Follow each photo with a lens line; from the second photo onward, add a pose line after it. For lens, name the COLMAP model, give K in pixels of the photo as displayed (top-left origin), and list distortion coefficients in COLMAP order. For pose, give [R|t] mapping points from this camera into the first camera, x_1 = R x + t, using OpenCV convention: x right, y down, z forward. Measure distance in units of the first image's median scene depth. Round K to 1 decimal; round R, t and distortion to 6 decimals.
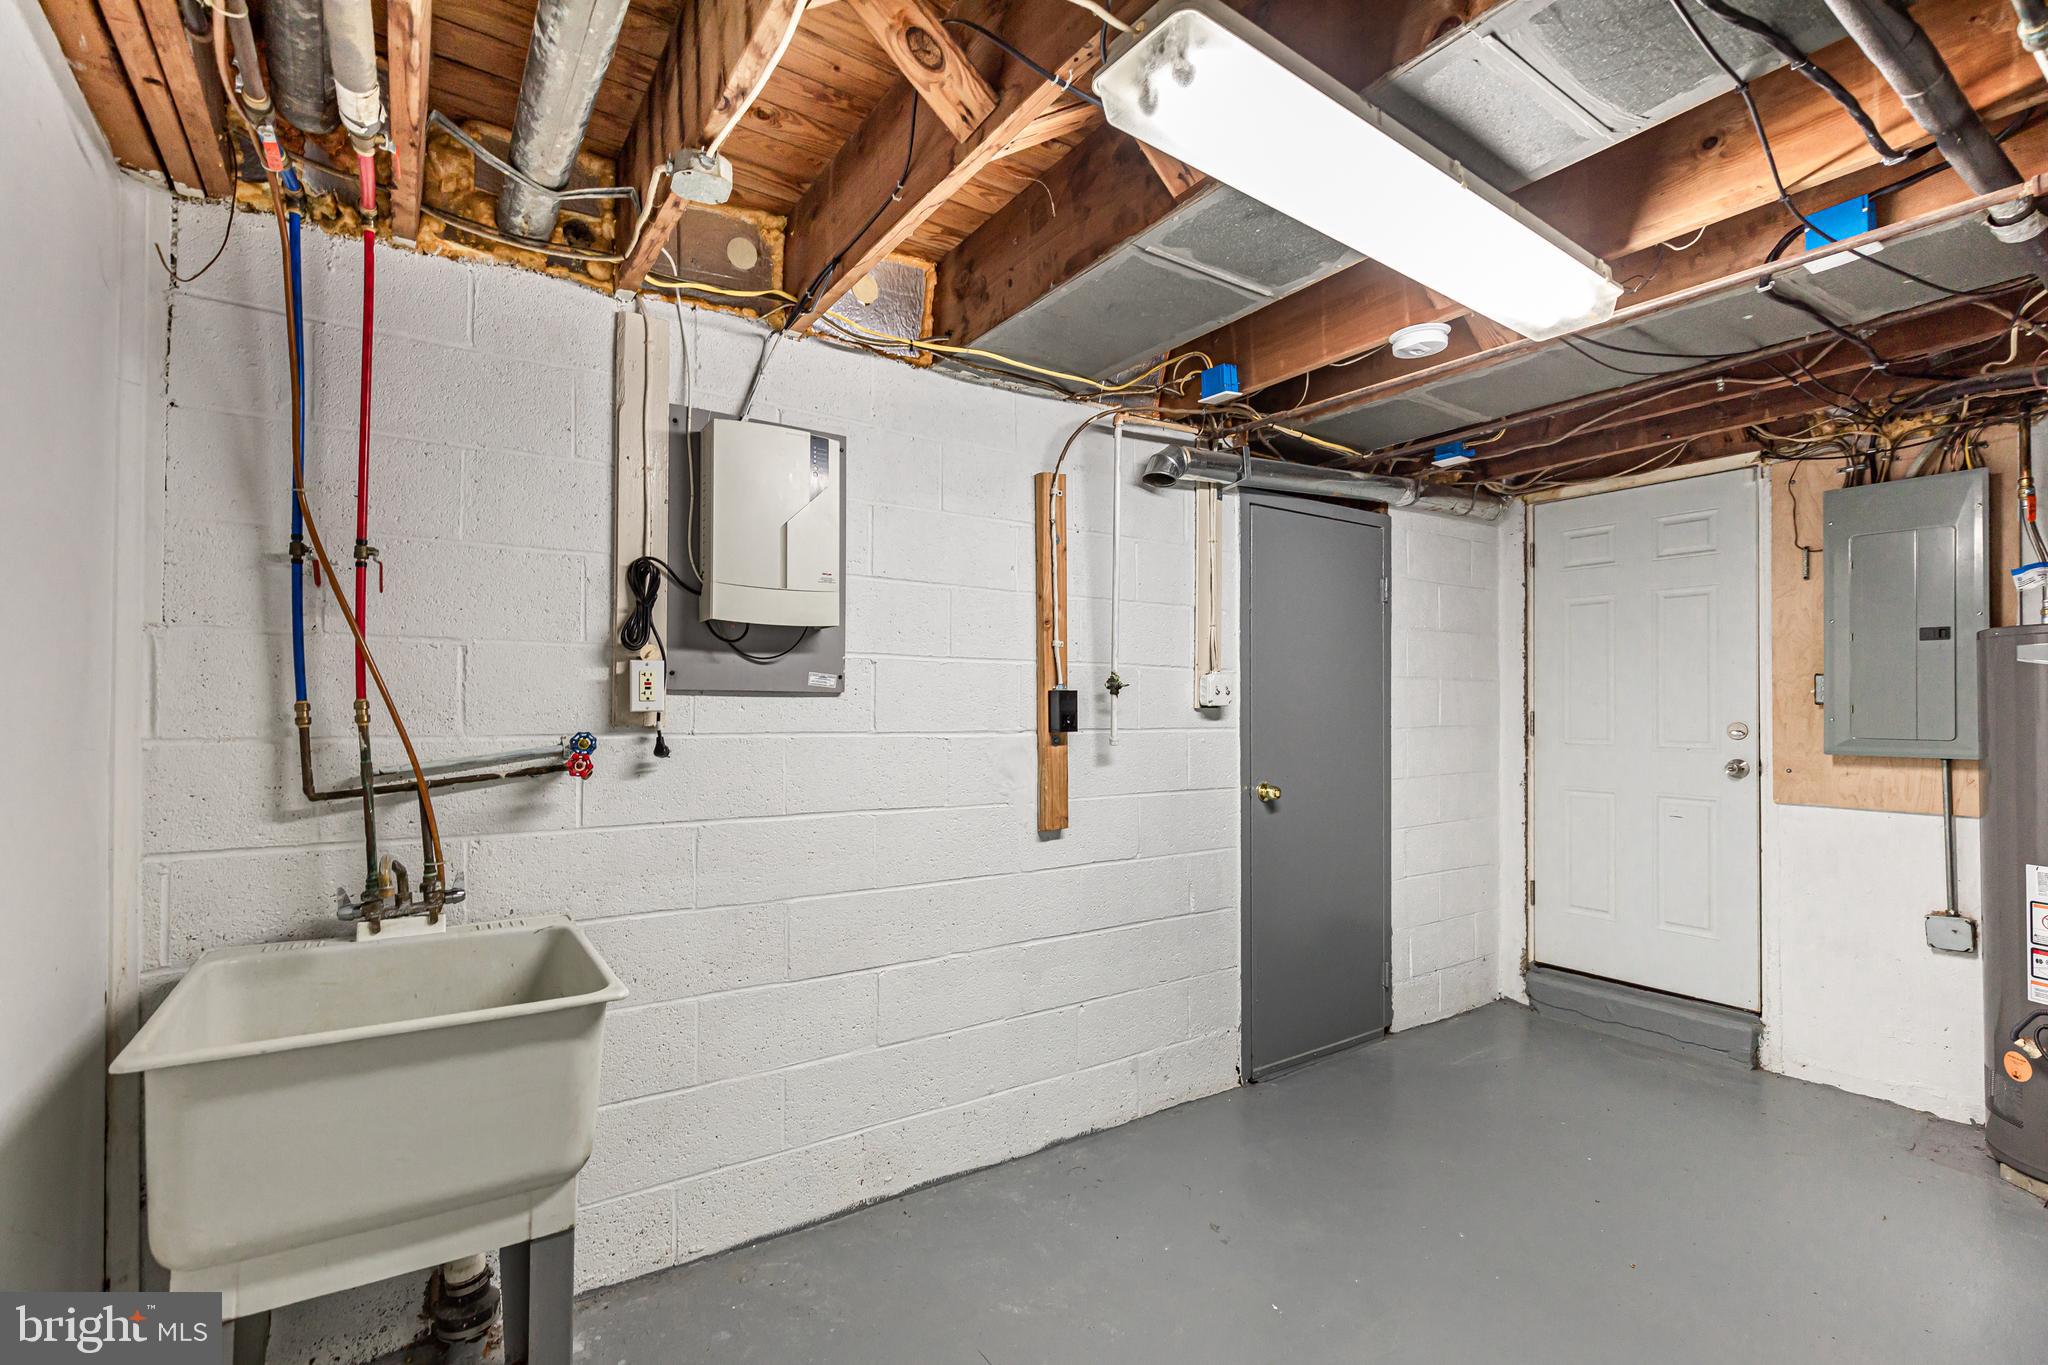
lens RADIAL K [[910.2, 0, 1020.0], [0, 910.2, 751.0], [0, 0, 1]] dist [0.001950, -0.000617]
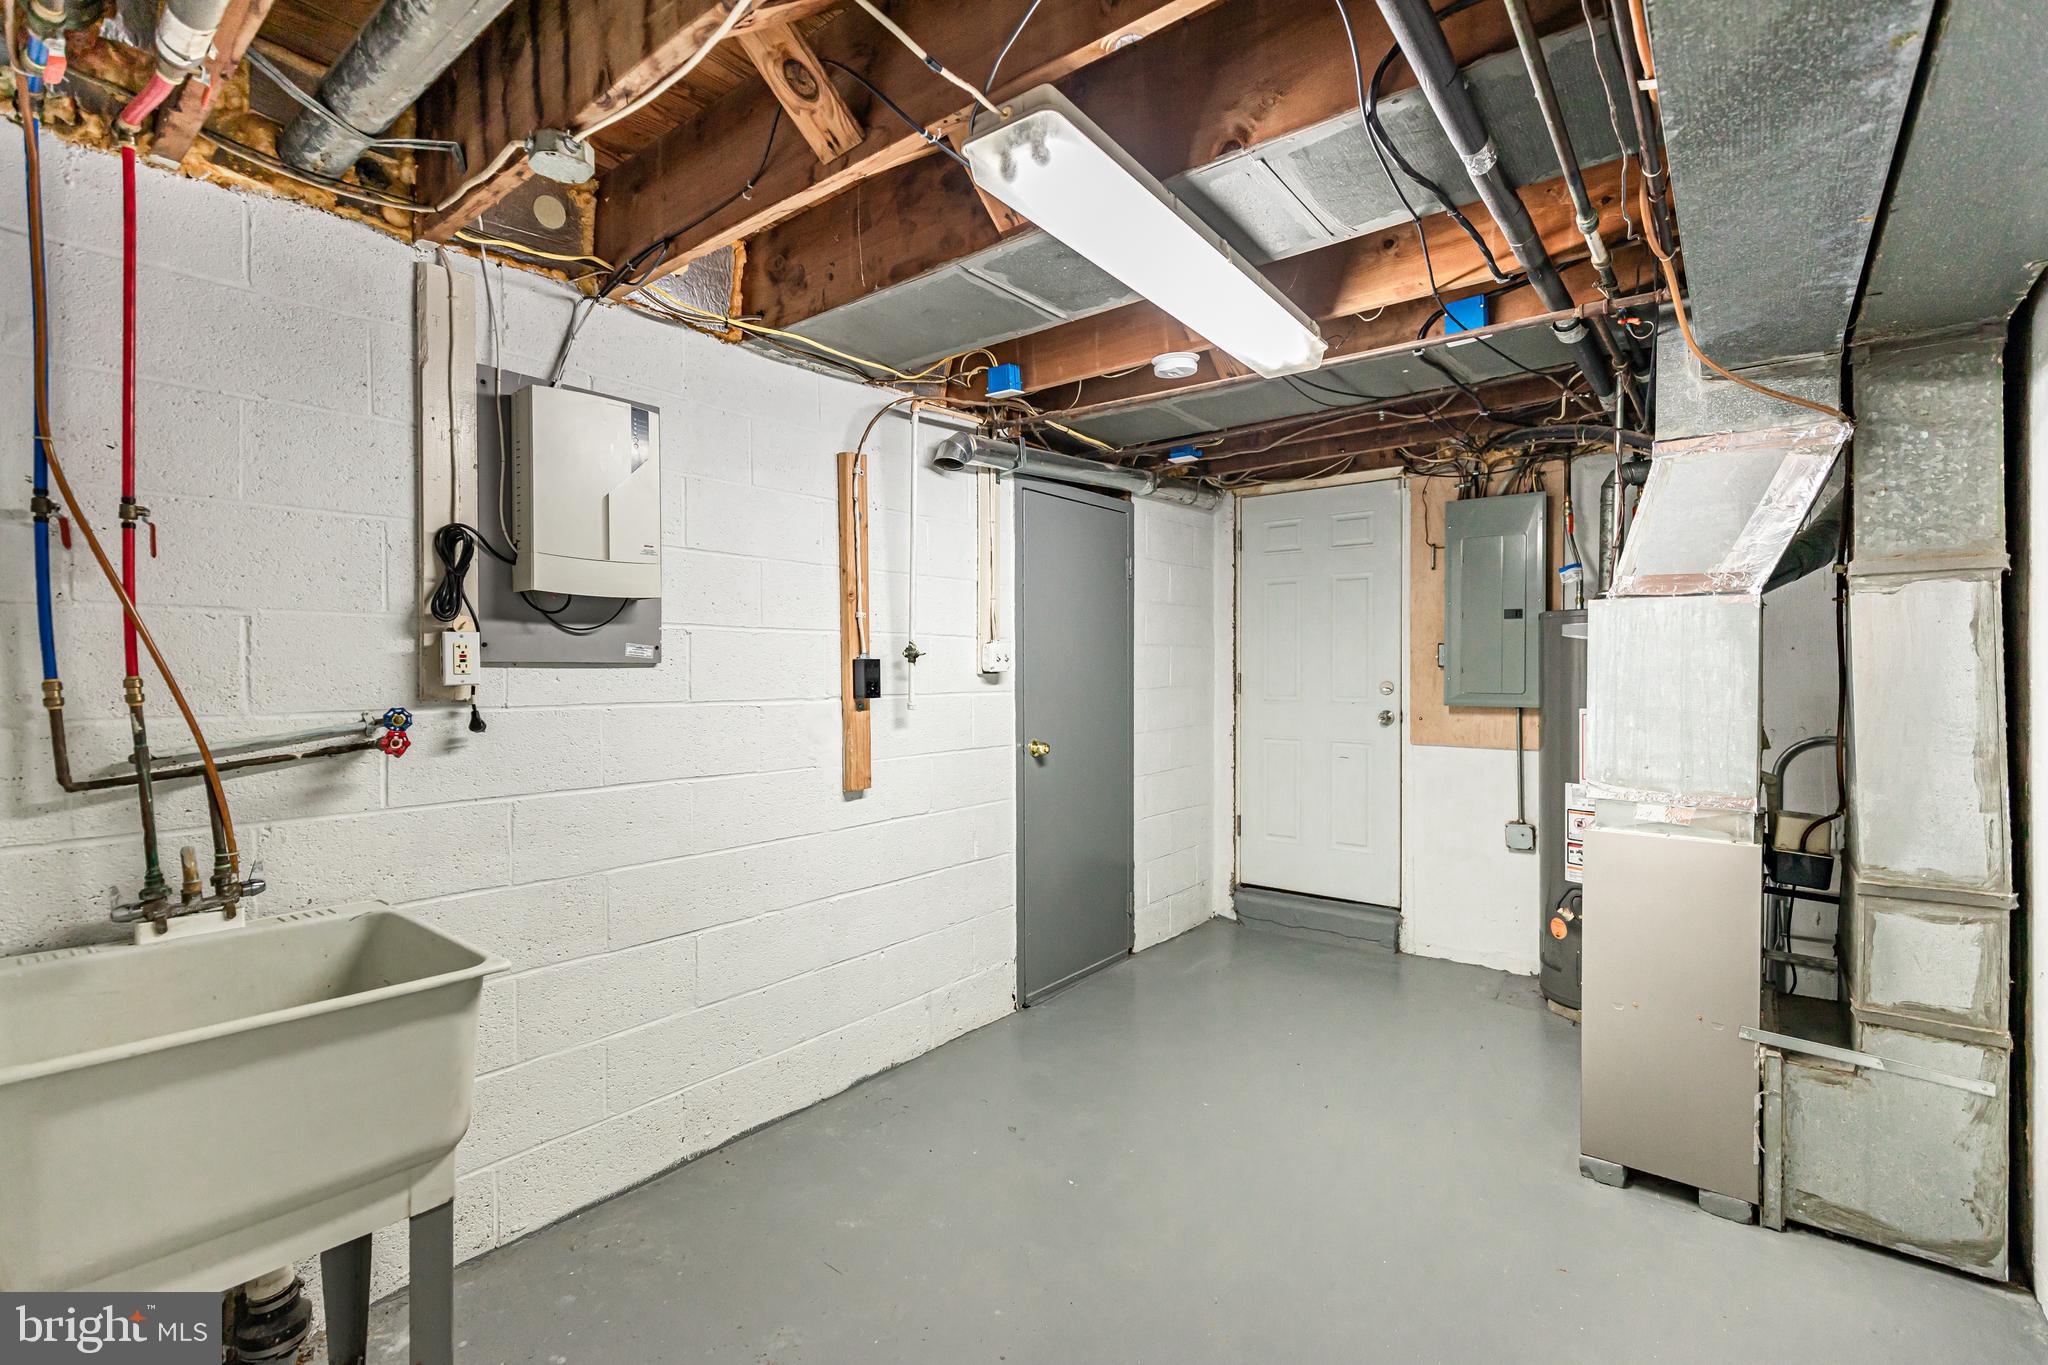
lens RADIAL K [[910.2, 0, 1020.0], [0, 910.2, 751.0], [0, 0, 1]] dist [0.001950, -0.000617]
pose [[0.954634, -0.032502, 0.296003, -0.134149], [0.019383, 0.998700, 0.047149, -0.007575], [-0.297151, -0.039273, 0.954023, -0.102077]]
